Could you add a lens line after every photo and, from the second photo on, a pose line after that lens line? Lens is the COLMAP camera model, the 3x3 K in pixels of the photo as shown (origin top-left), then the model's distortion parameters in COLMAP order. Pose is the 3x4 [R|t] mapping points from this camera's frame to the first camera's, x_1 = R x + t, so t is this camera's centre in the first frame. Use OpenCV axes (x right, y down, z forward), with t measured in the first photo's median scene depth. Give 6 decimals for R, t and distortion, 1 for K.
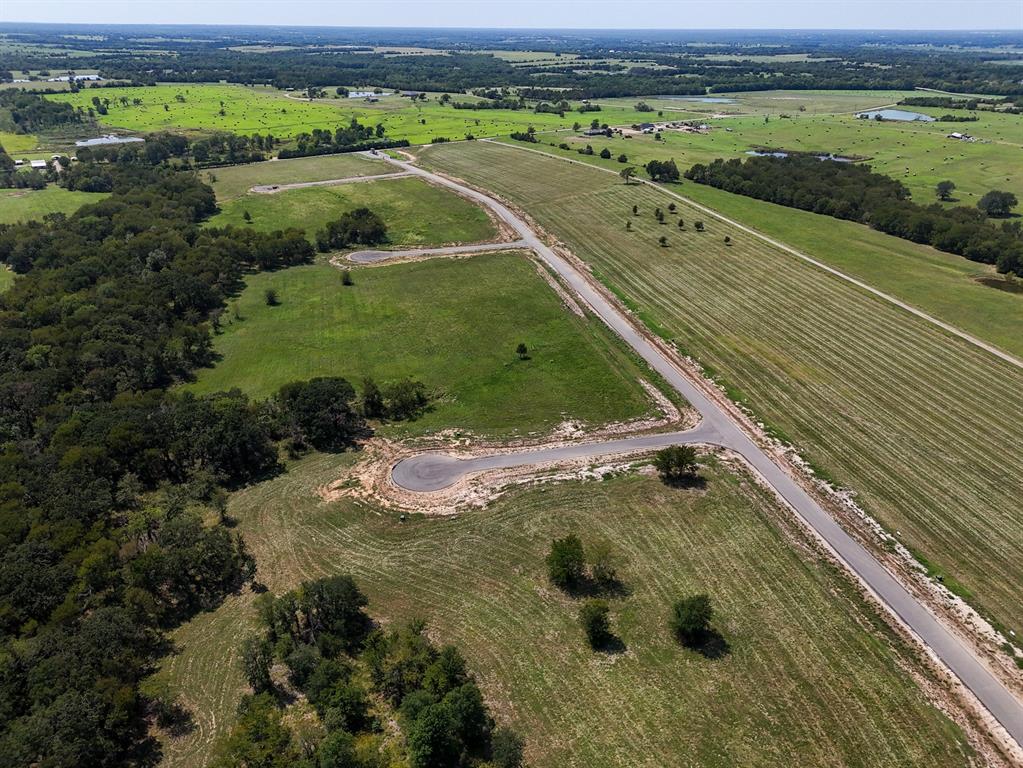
lens RADIAL K [[750.7, 0, 511.4], [0, 750.7, 388.9], [0, 0, 1]] dist [0.059334, -0.053744]
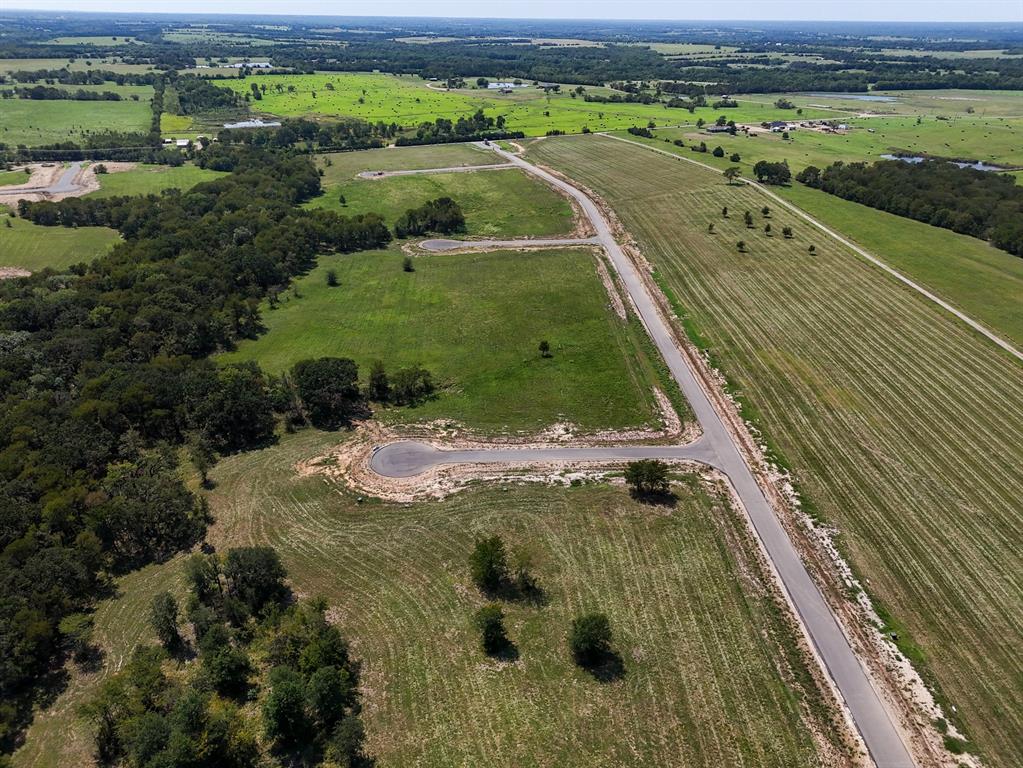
lens RADIAL K [[750.7, 0, 510.6], [0, 750.7, 388.7], [0, 0, 1]] dist [0.059334, -0.053744]
pose [[0.979523, 0.092763, -0.178687, 0.153733], [-0.091219, 0.995688, 0.016856, -0.010411], [0.179480, -0.000211, 0.983762, 0.019349]]
